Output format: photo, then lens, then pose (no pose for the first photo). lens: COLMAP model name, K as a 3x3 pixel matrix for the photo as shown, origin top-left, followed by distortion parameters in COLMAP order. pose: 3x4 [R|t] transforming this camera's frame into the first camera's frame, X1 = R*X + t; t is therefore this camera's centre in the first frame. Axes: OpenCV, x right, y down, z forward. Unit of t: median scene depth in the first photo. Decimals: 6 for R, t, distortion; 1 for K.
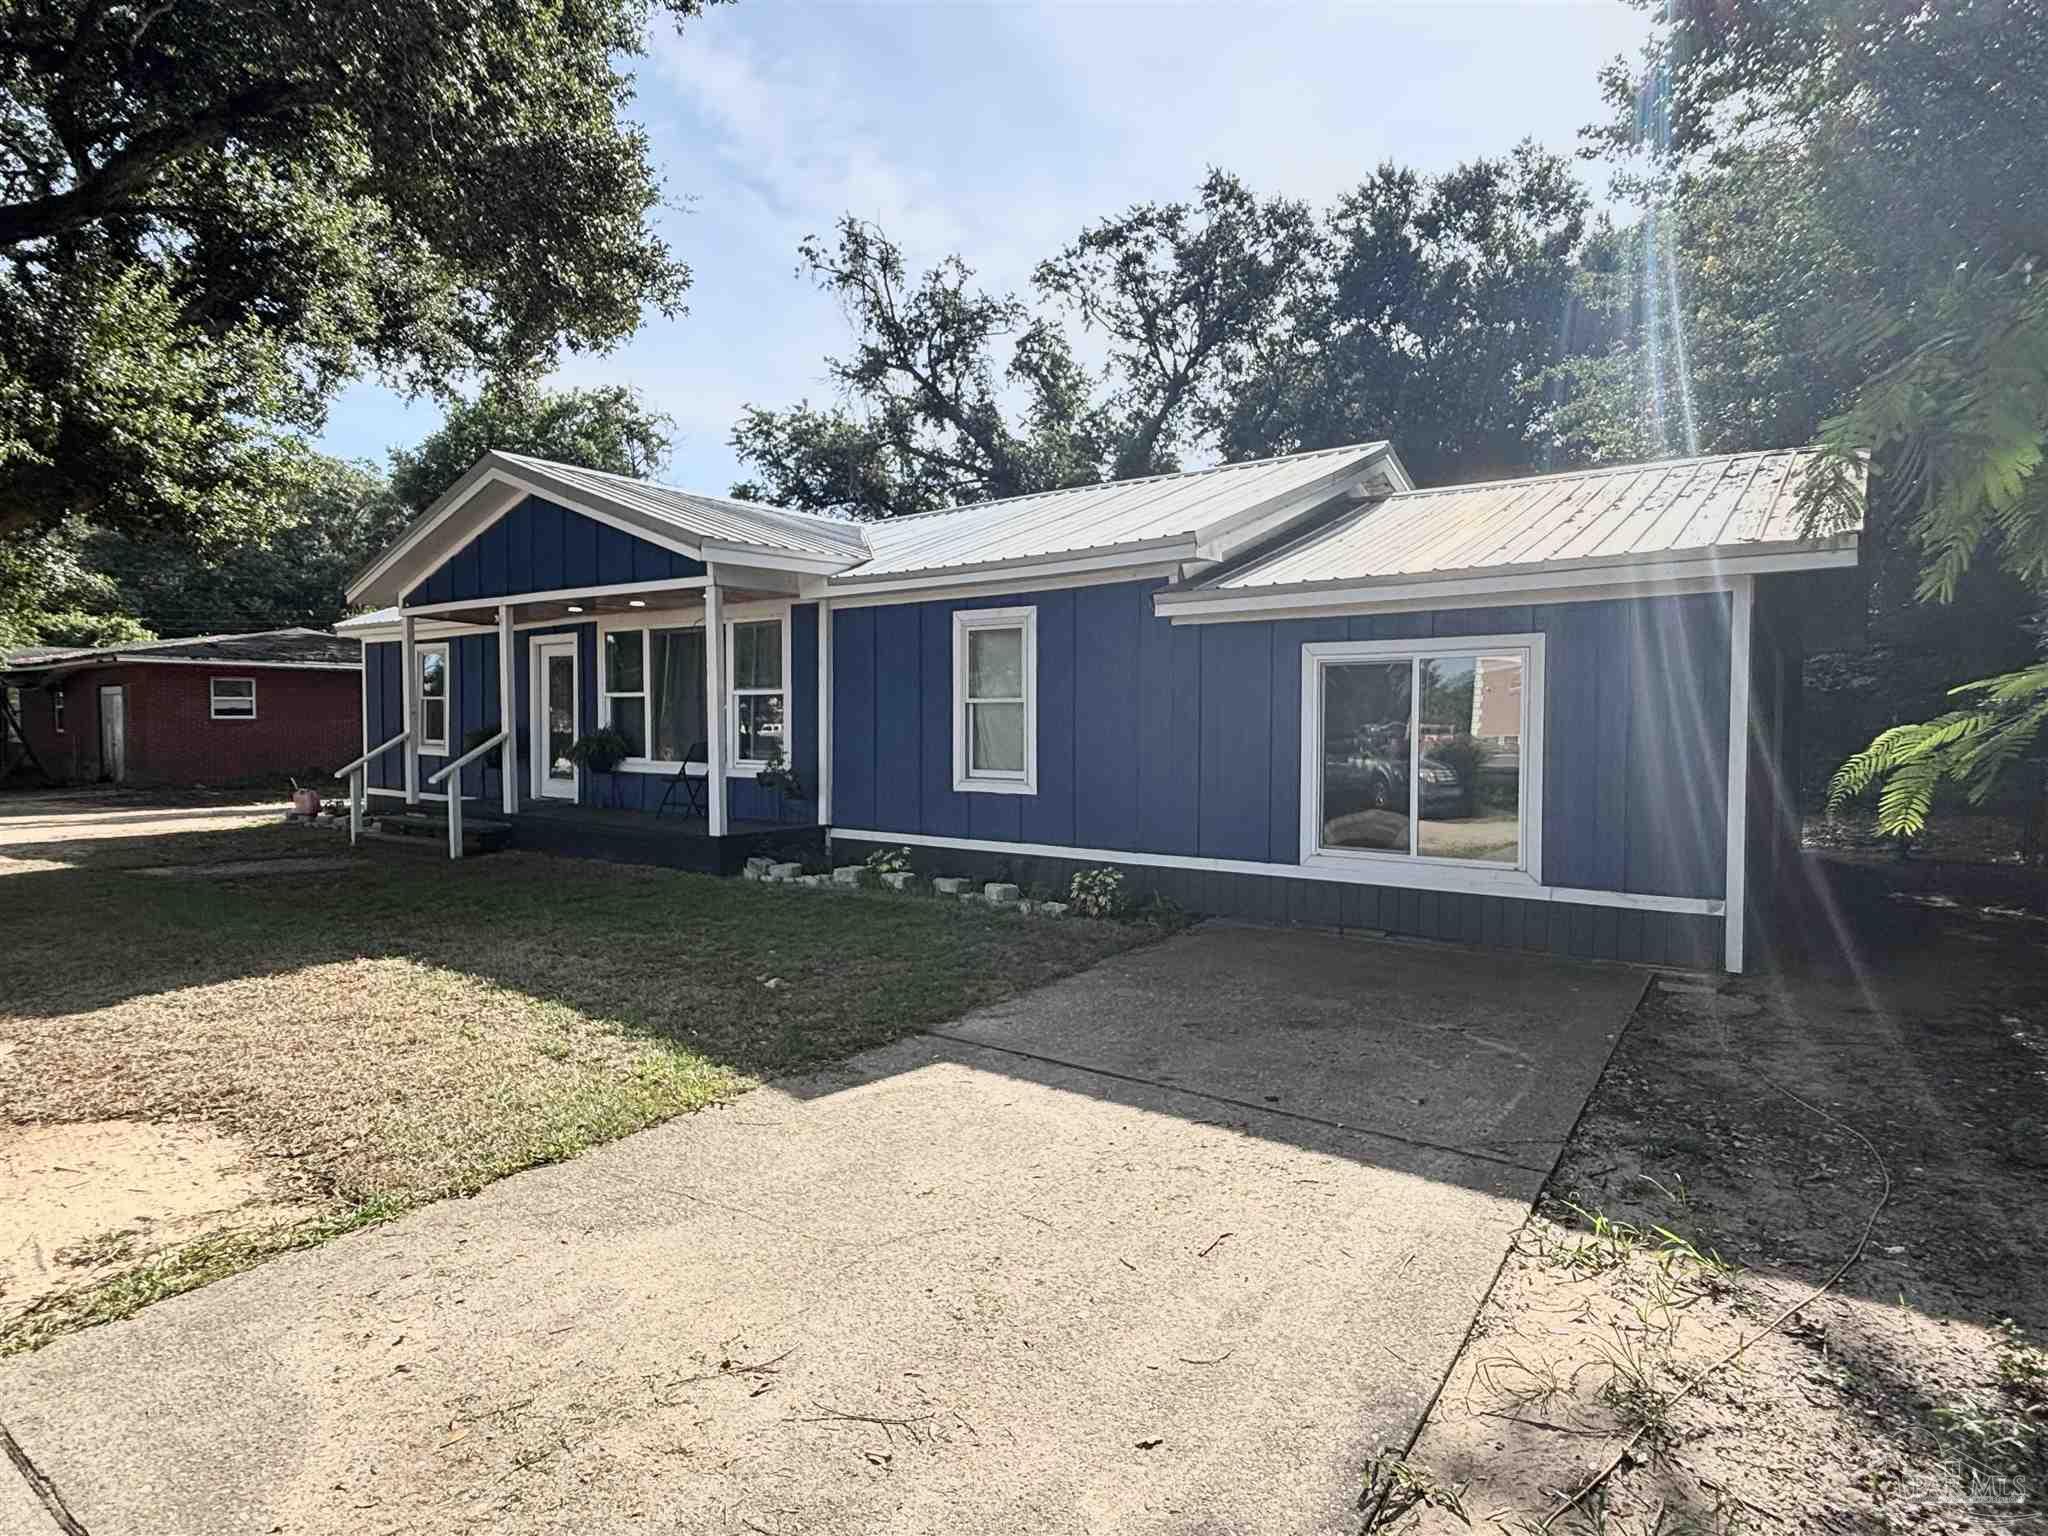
lens RADIAL K [[1181.8, 0, 1024.0], [0, 1181.8, 768.0], [0, 0, 1]] dist [0.001459, 0.000084]
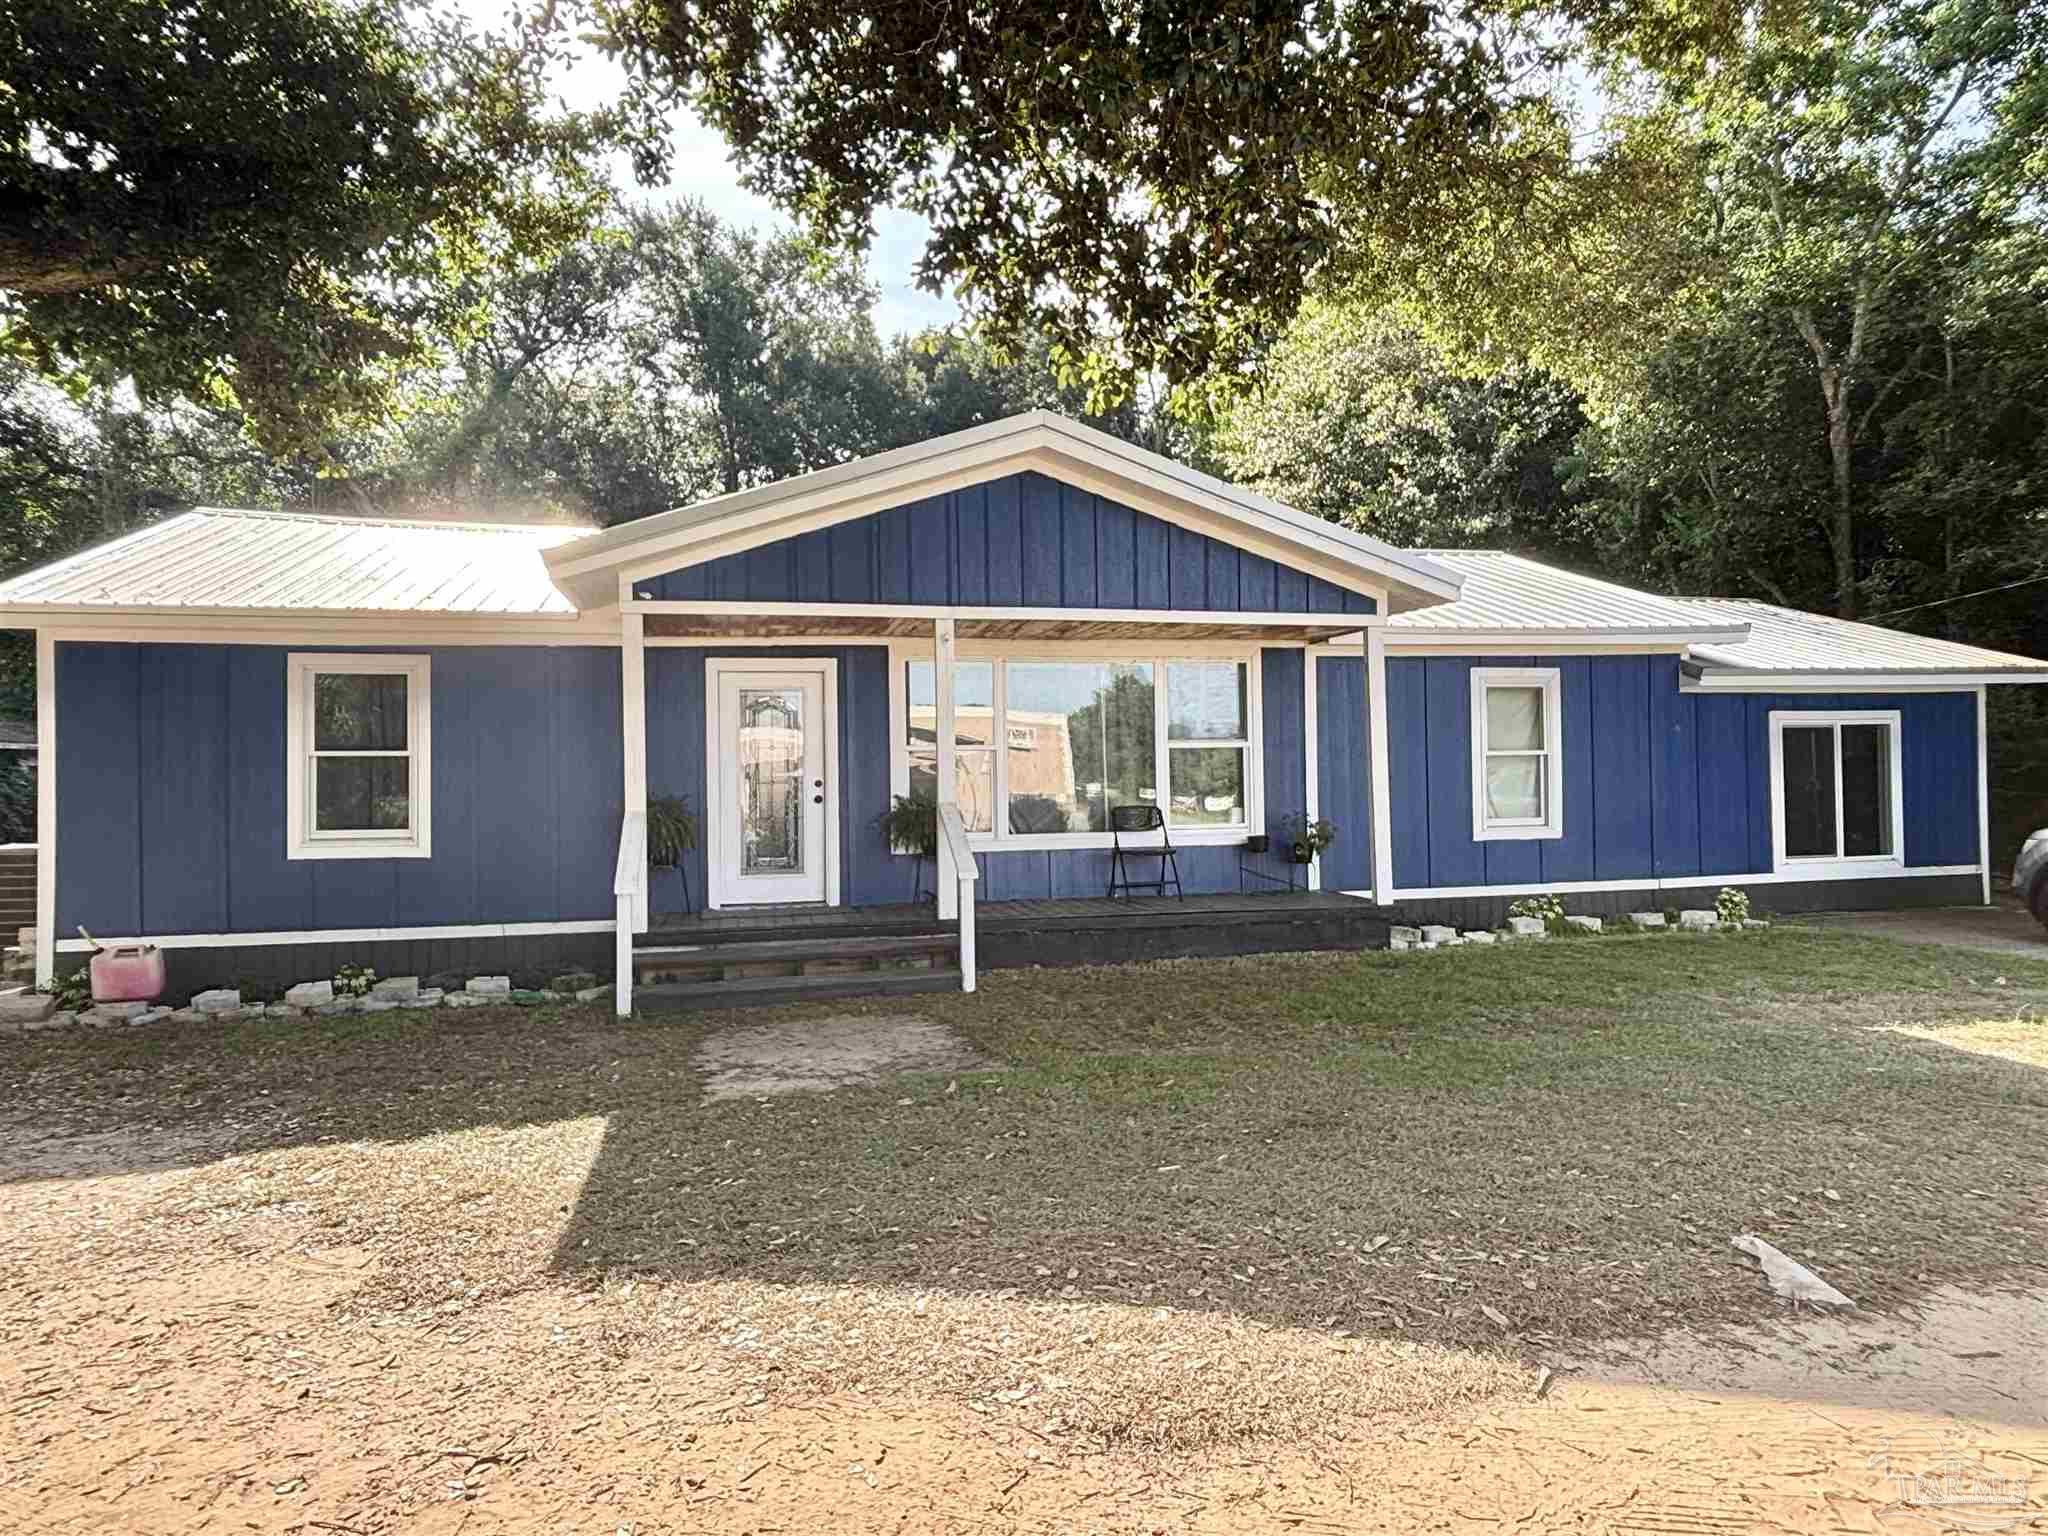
lens RADIAL K [[1201.7, 0, 1015.3], [0, 1201.7, 767.5], [0, 0, 1]] dist [-0.001632, -0.003476]
pose [[0.643414, -0.019210, 0.765277, -1.140229], [0.044392, 0.998939, -0.012248, -0.050504], [-0.764230, 0.041853, 0.643585, 0.632415]]
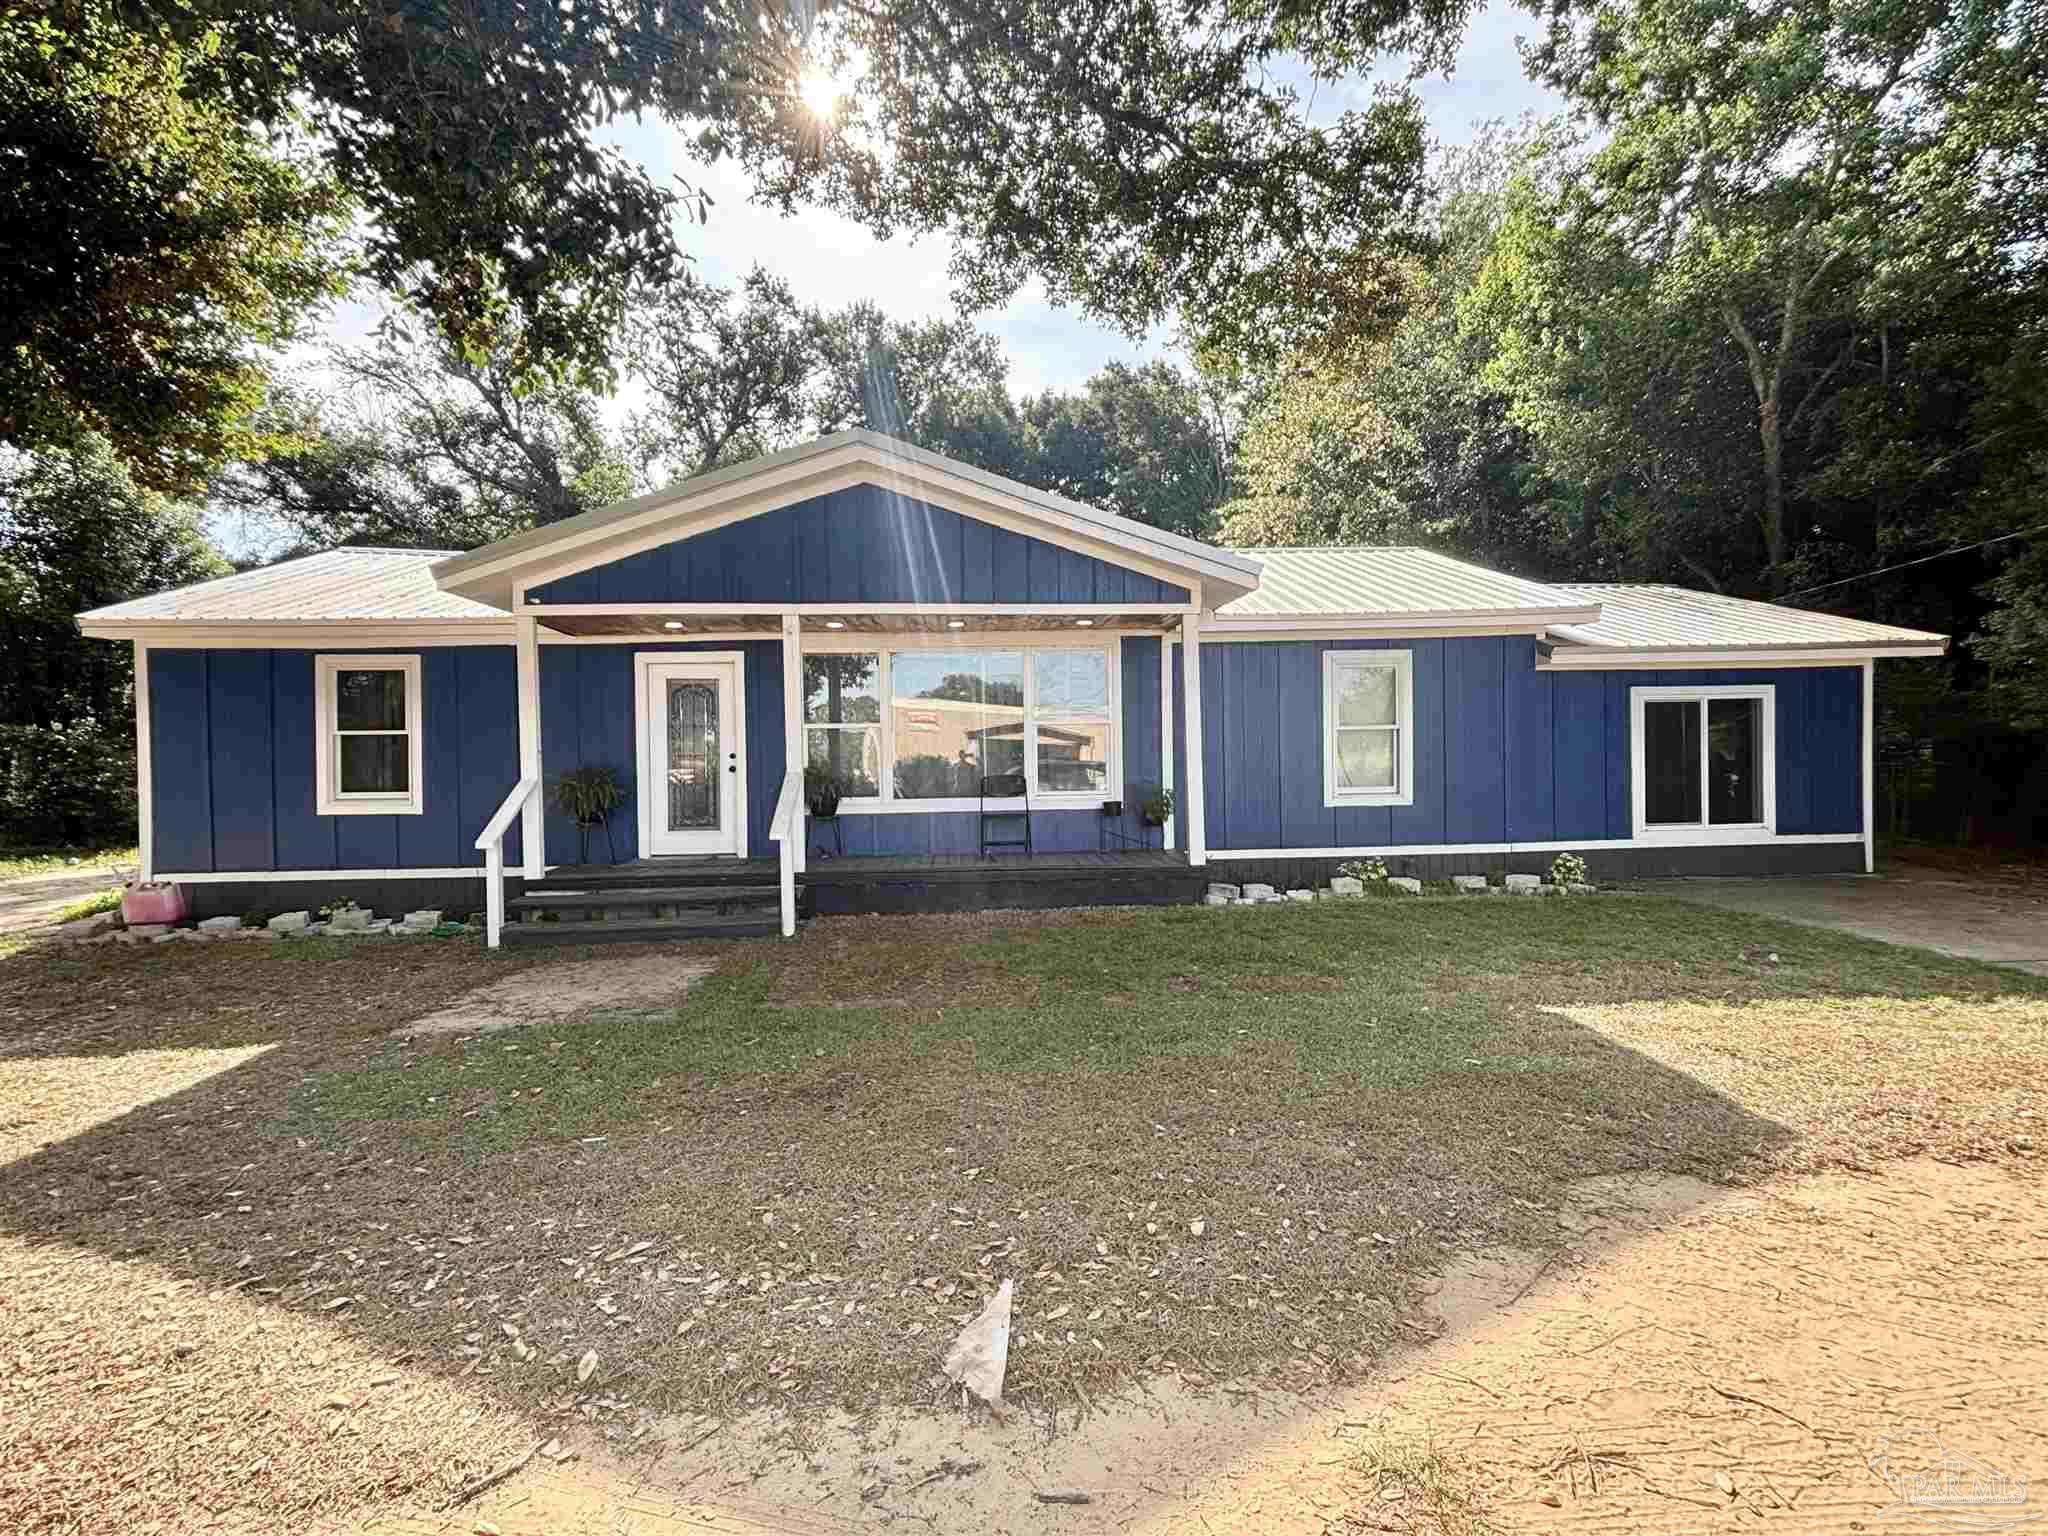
lens RADIAL K [[923.3, 0, 1024.0], [0, 923.3, 768.0], [0, 0, 1]] dist [-0.002620, 0.000178]
pose [[0.756220, -0.041287, 0.653014, -0.879273], [0.044599, 0.998939, 0.011511, -0.042459], [-0.652796, 0.020419, 0.757258, 0.513665]]
